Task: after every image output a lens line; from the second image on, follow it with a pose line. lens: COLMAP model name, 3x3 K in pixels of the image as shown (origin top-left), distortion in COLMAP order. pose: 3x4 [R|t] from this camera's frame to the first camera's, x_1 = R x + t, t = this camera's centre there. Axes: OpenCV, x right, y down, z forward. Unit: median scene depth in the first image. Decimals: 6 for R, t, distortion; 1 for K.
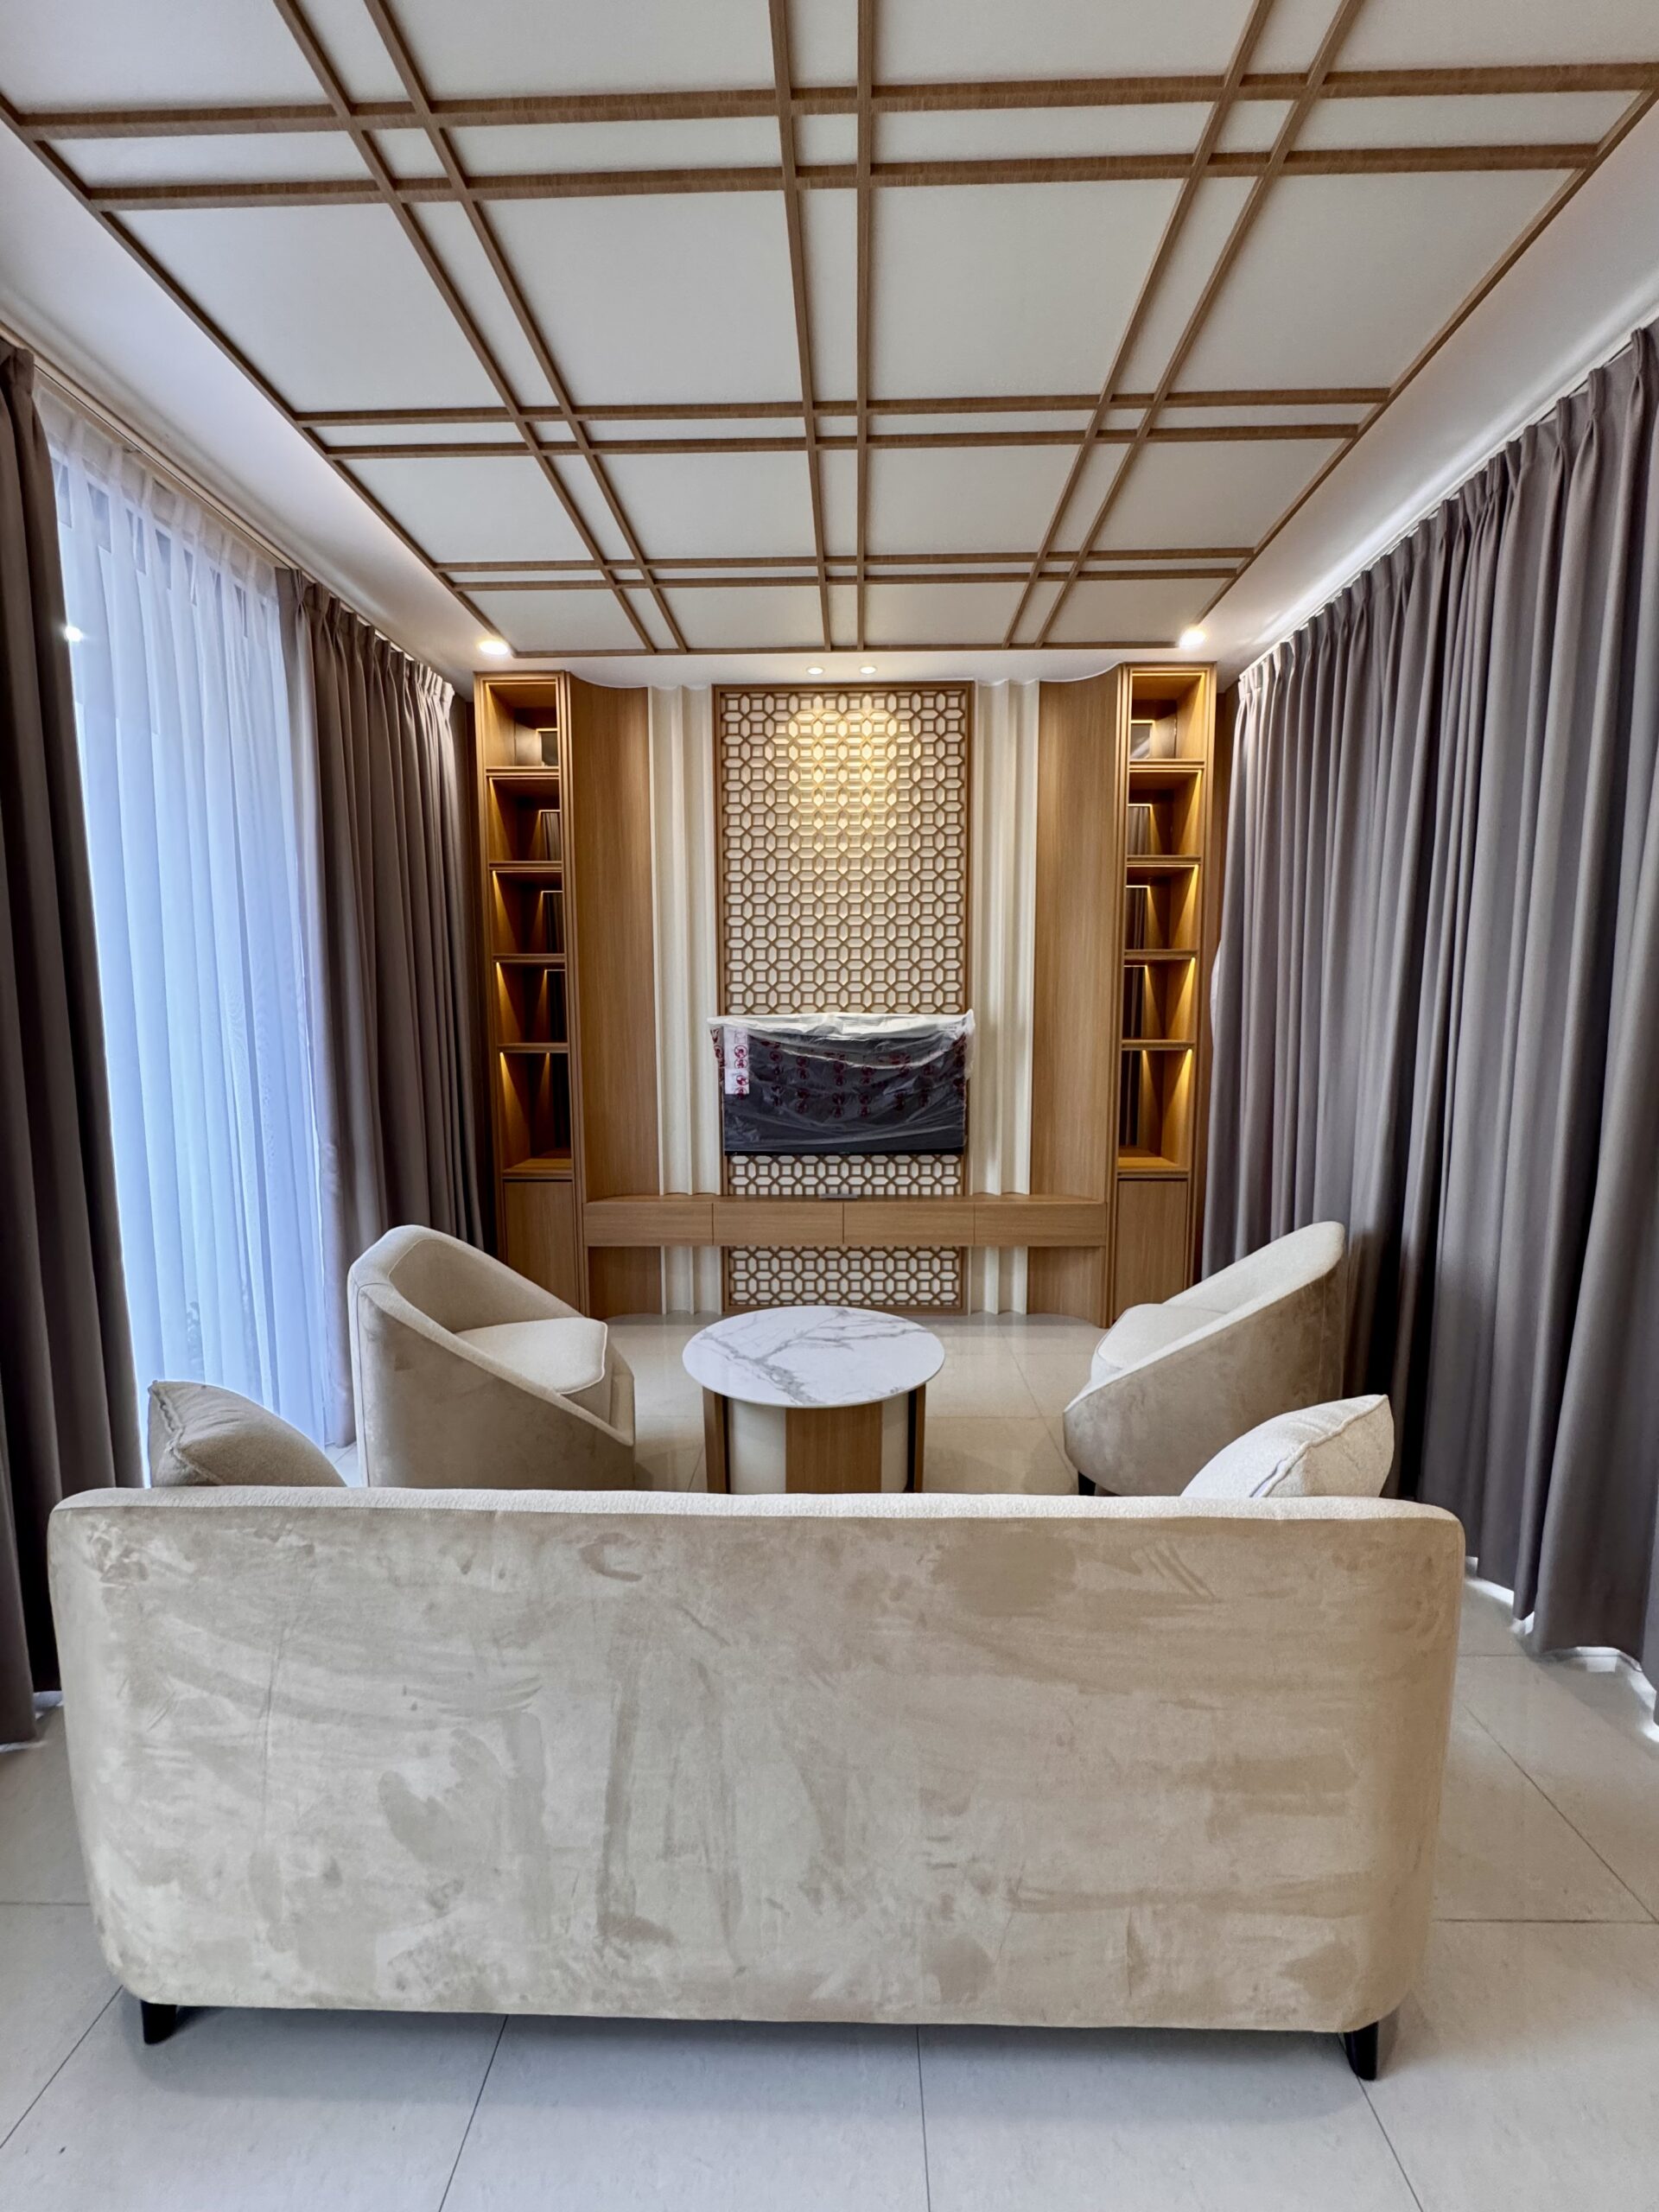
lens RADIAL K [[880.8, 0, 836.4], [0, 880.8, 1105.1], [0, 0, 1]] dist [-0.002051, 0.000239]
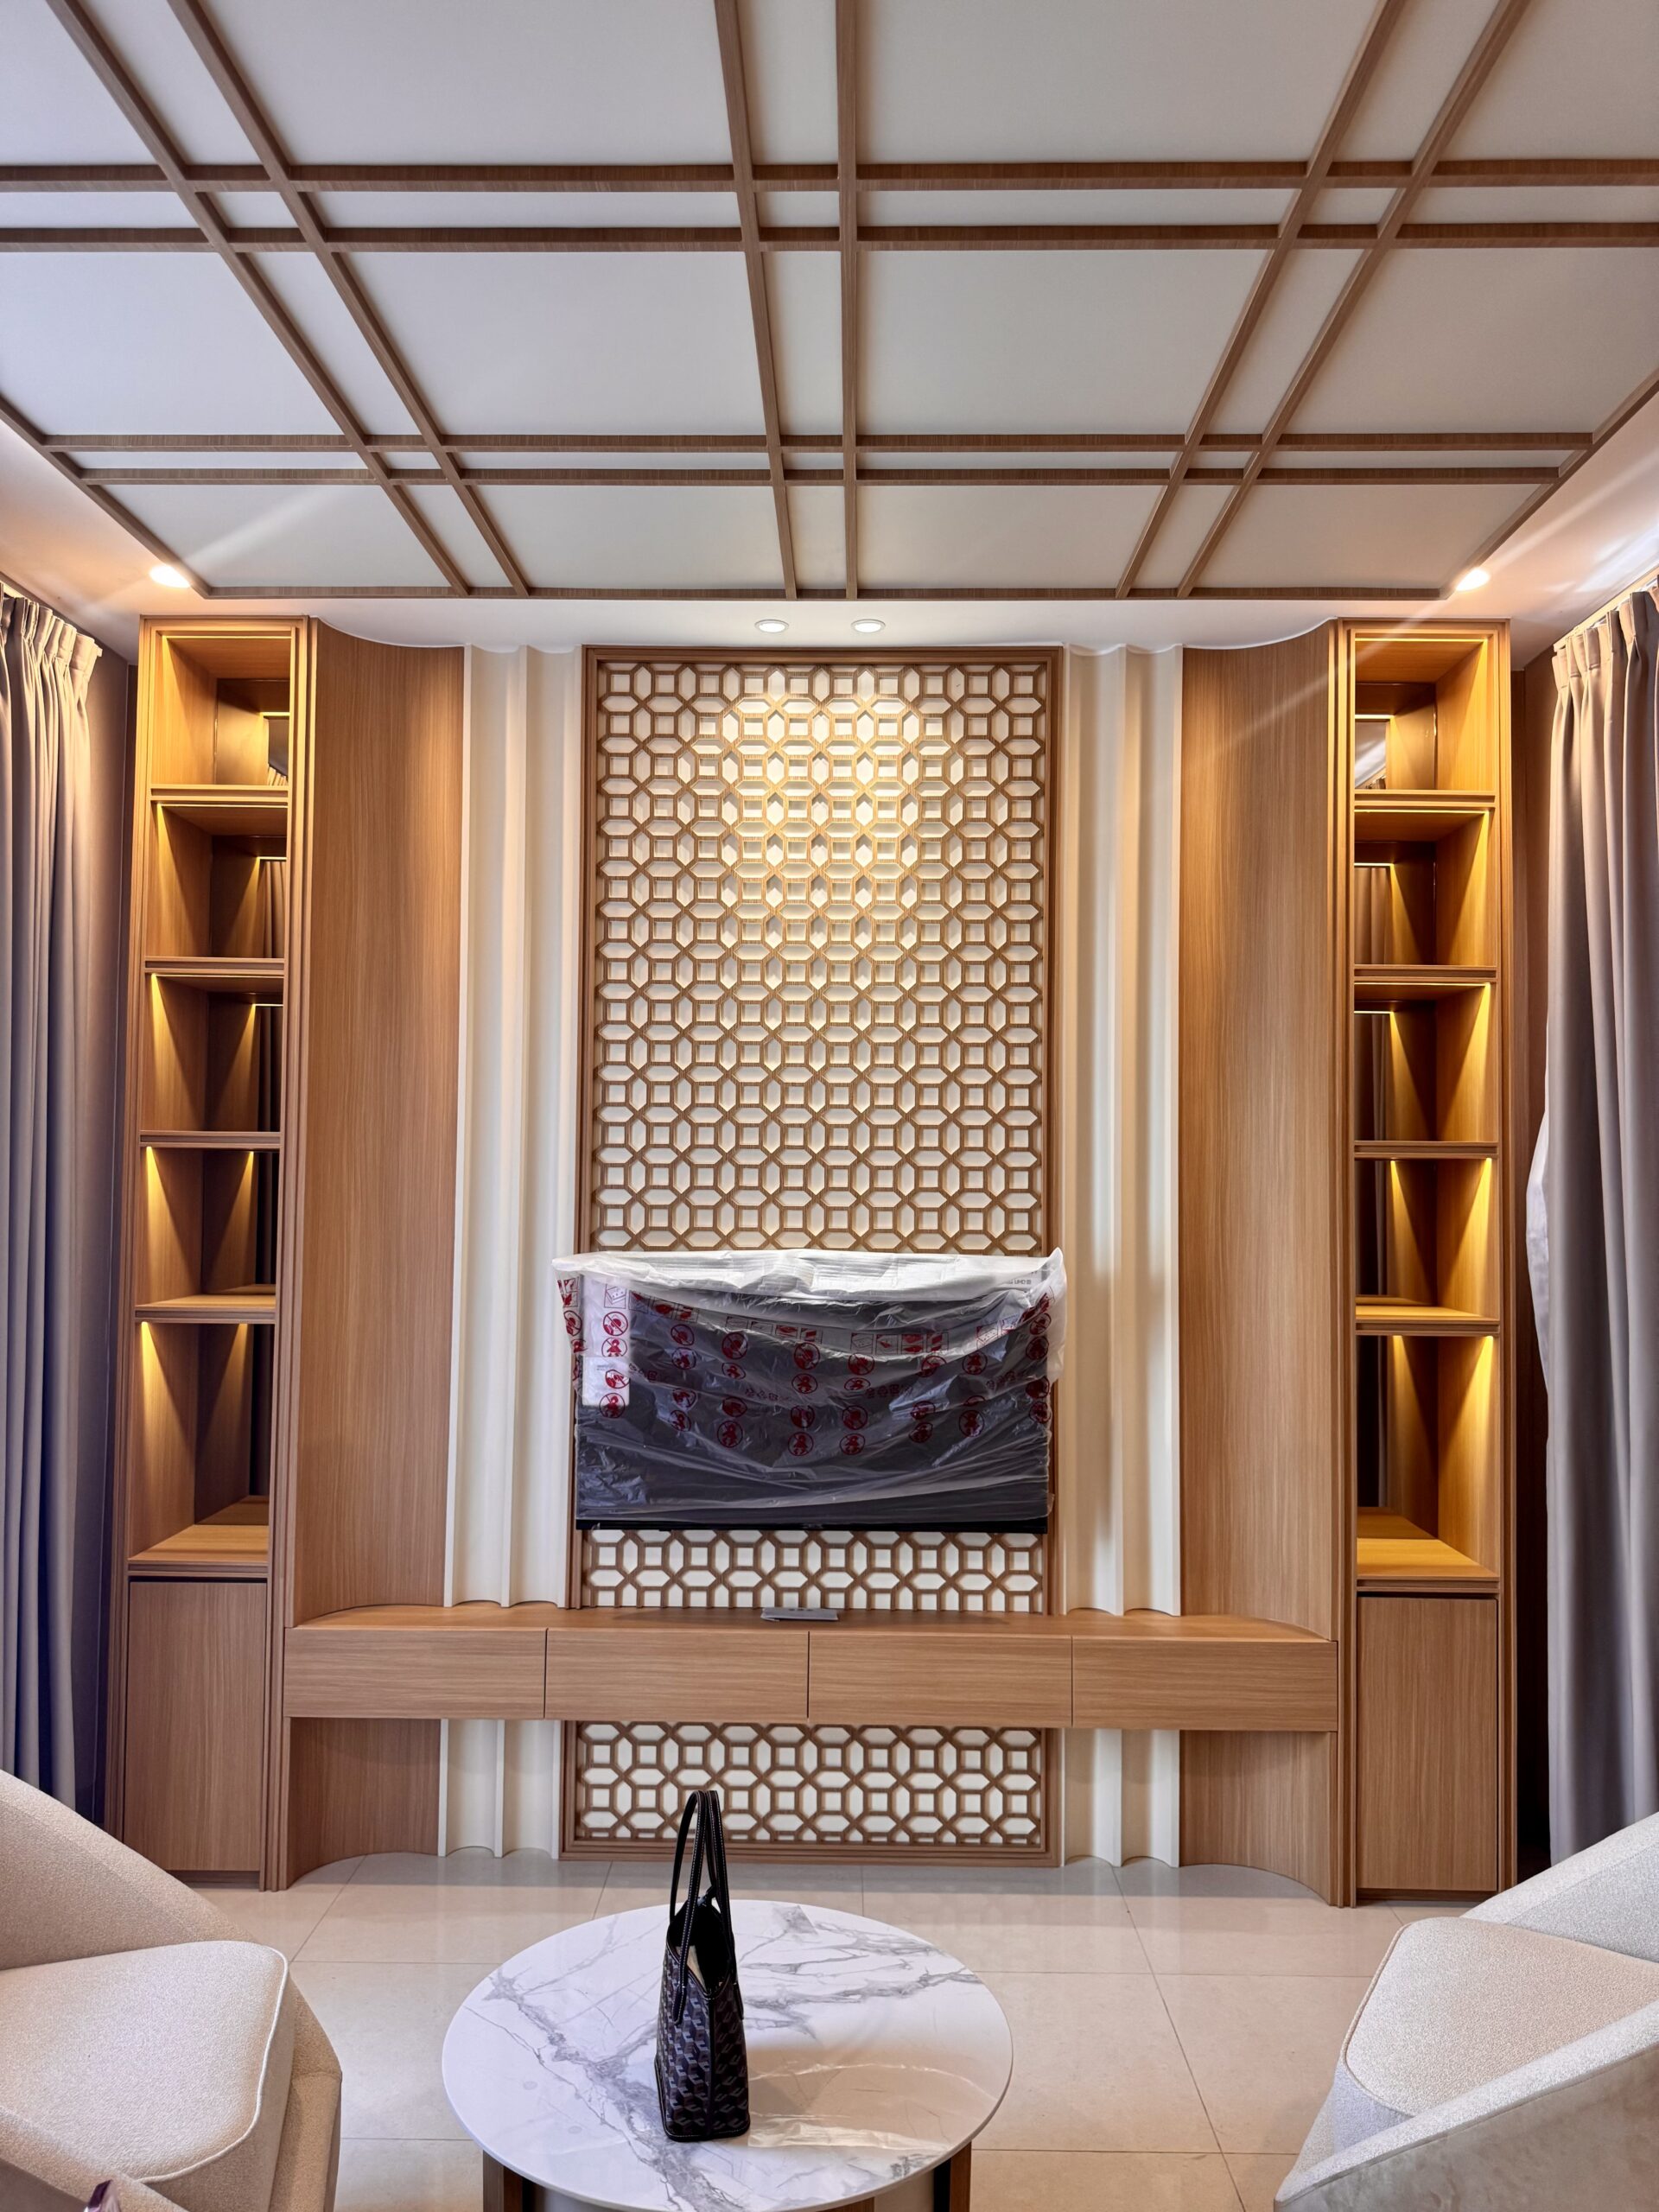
lens RADIAL K [[1553.9, 0, 821.8], [0, 1553.9, 1113.9], [0, 0, 1]] dist [0.071341, -0.082570]
pose [[0.999892, 0.014643, 0.001555, 0.009625], [-0.014283, 0.990094, -0.139676, -0.056823], [-0.003585, 0.139638, 0.990196, 0.077281]]
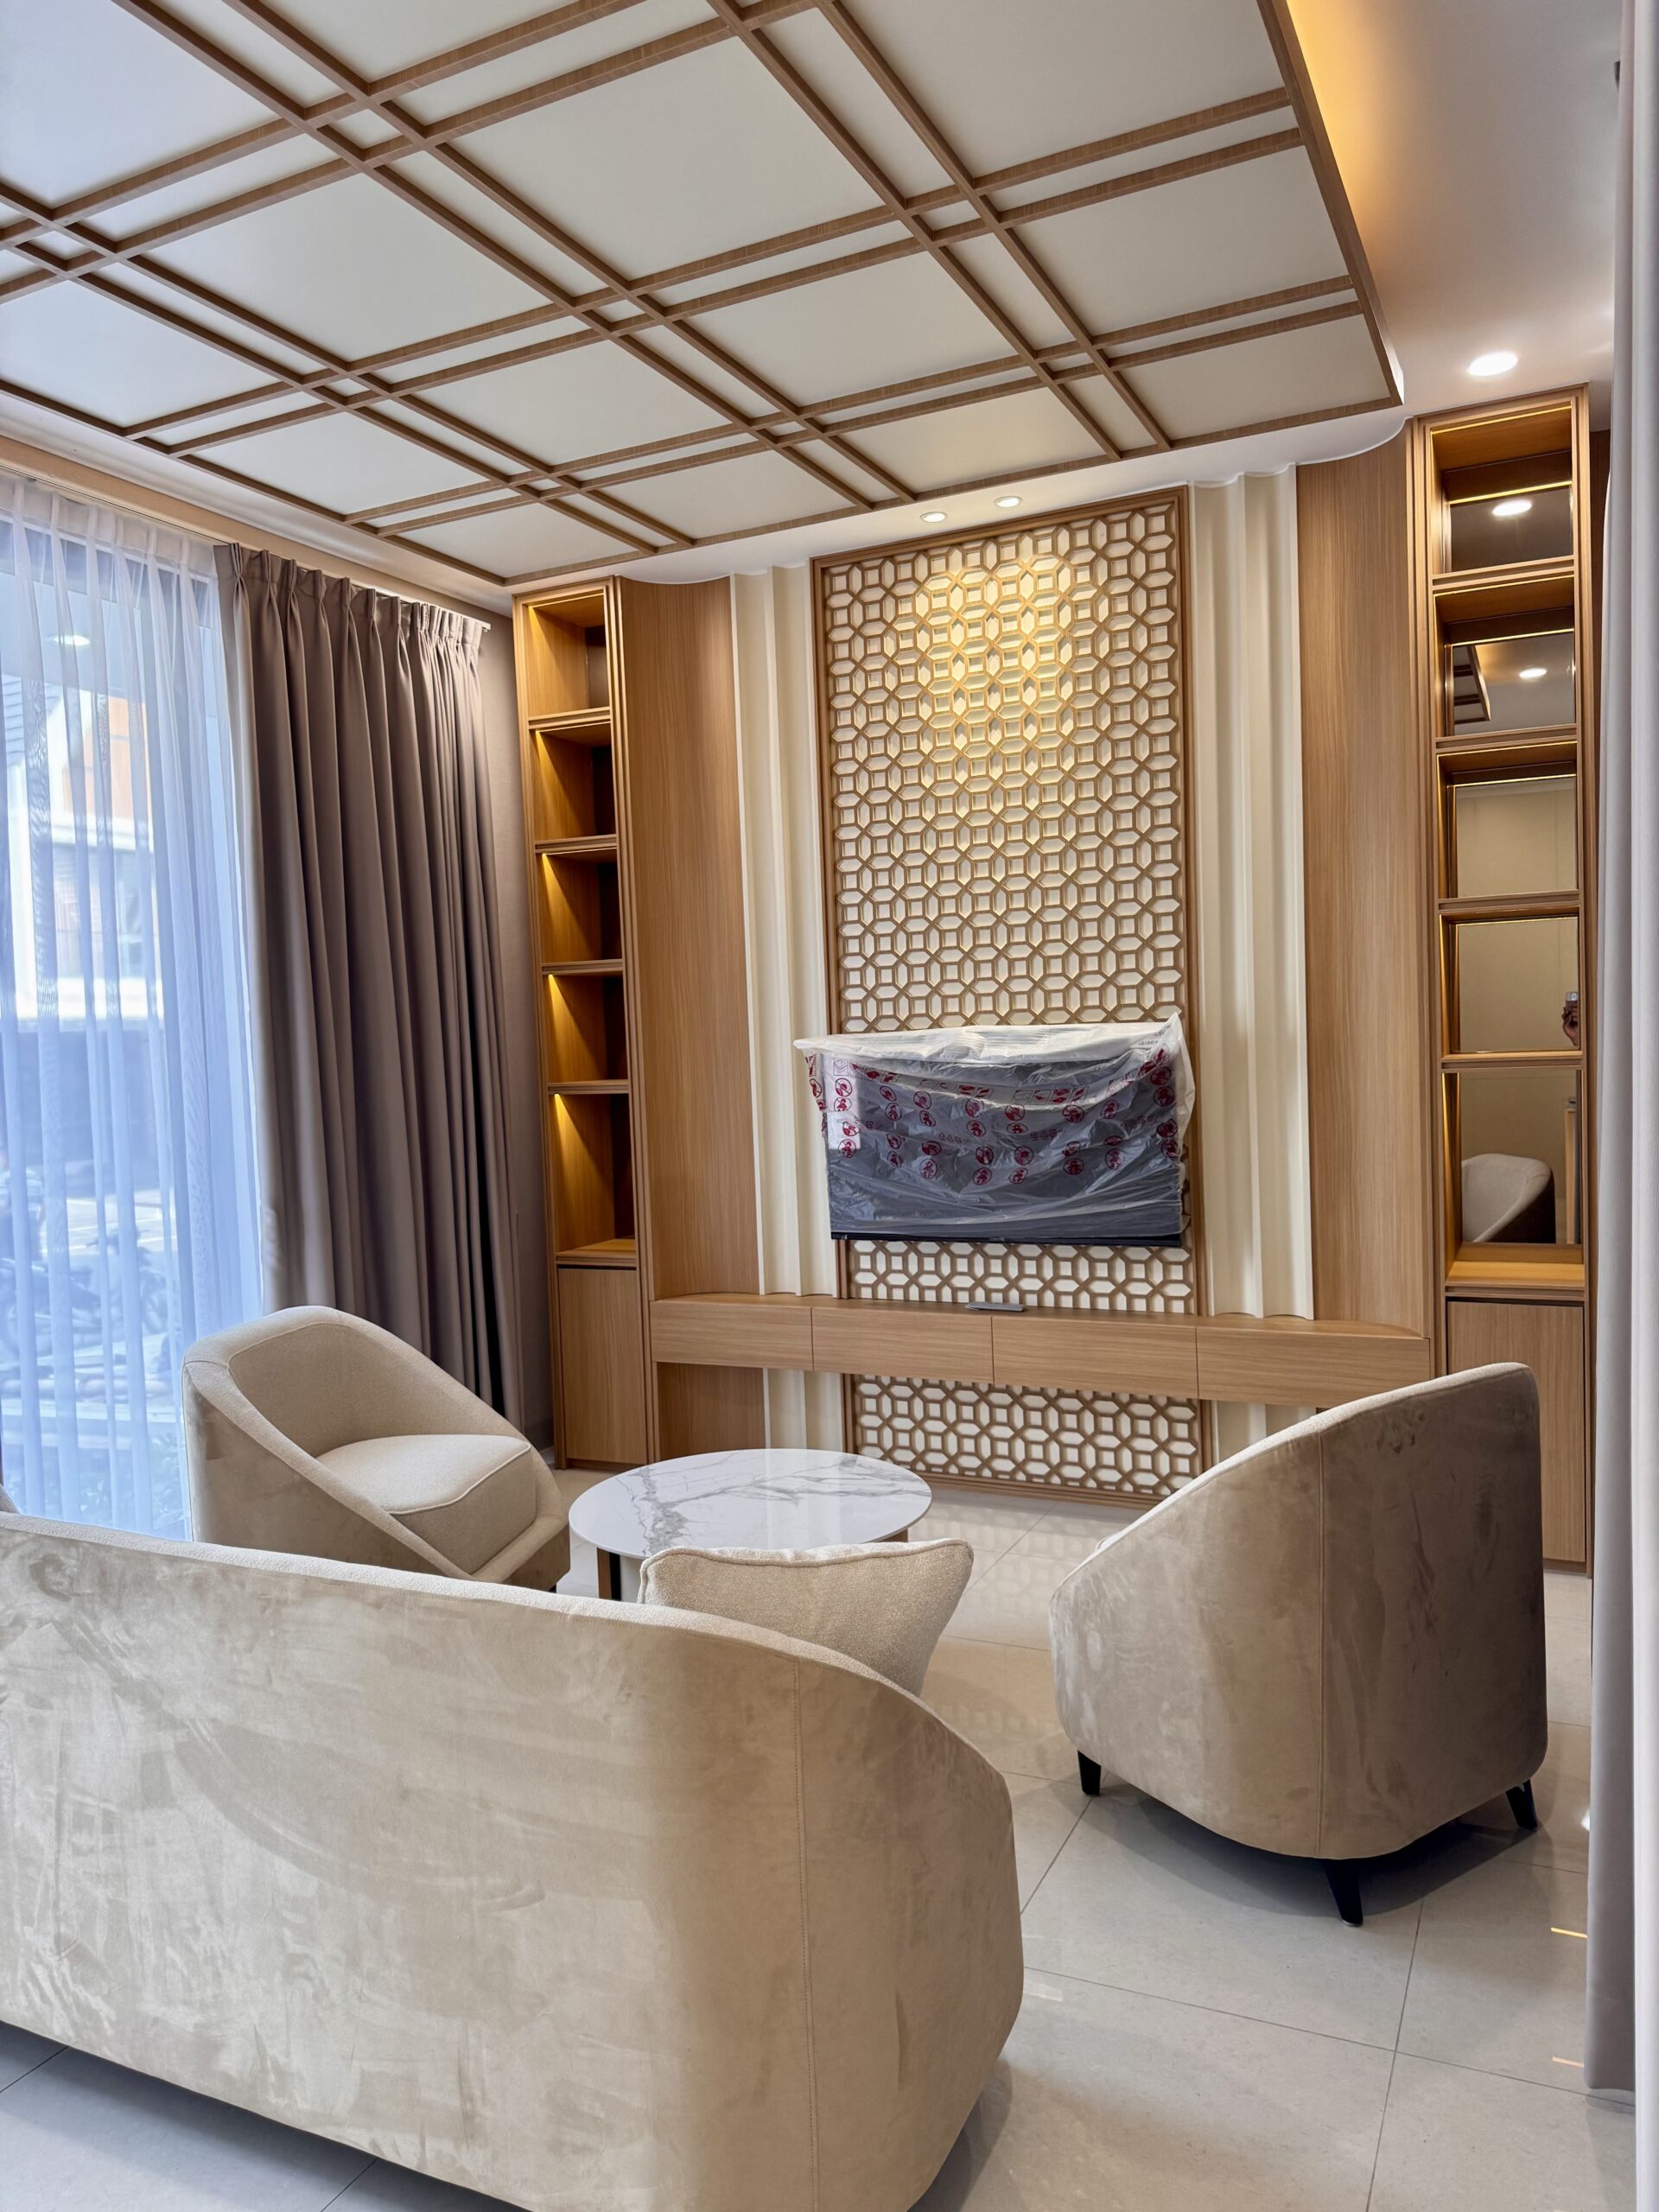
lens RADIAL K [[1553.9, 0, 837.8], [0, 1553.9, 1133.6], [0, 0, 1]] dist [0.071341, -0.082570]
pose [[0.907115, -0.005038, -0.420853, 0.392794], [-0.005434, 0.999705, -0.023679, 0.003428], [0.420848, 0.023766, 0.906820, -0.097416]]
